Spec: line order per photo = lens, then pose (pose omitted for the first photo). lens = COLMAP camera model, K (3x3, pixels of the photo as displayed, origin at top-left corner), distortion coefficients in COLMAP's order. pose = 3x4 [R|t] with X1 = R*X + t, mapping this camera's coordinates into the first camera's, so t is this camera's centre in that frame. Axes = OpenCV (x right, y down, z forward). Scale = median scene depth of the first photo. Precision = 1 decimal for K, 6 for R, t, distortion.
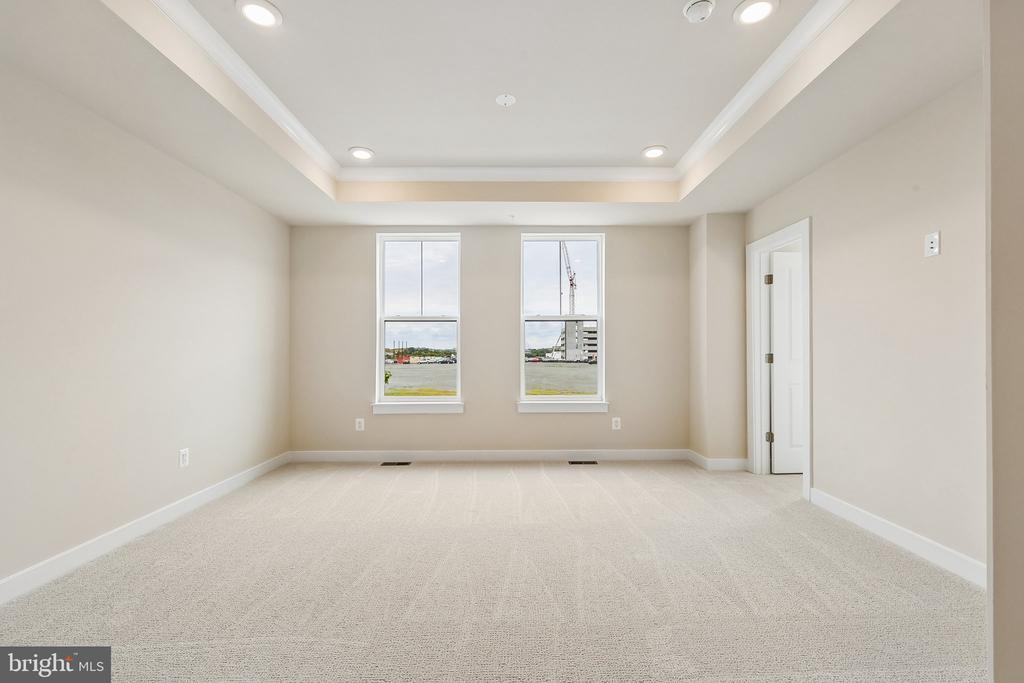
lens RADIAL K [[445.3, 0, 512.5], [0, 445.3, 349.0], [0, 0, 1]] dist [-0.012740, 0.000115]
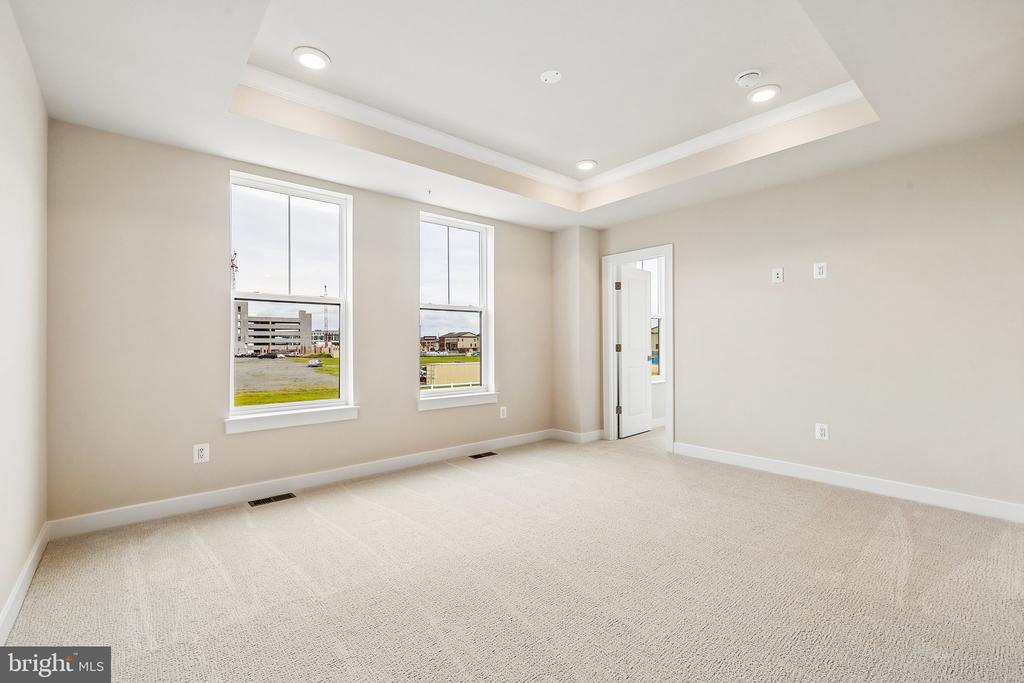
lens RADIAL K [[444.3, 0, 512.0], [0, 444.3, 341.5], [0, 0, 1]] dist [0.001430, 0.000118]
pose [[0.763804, 0.002090, 0.645445, -0.459515], [-0.001794, 0.999998, -0.001116, 0.003980], [-0.645446, -0.000306, 0.763806, 0.216827]]
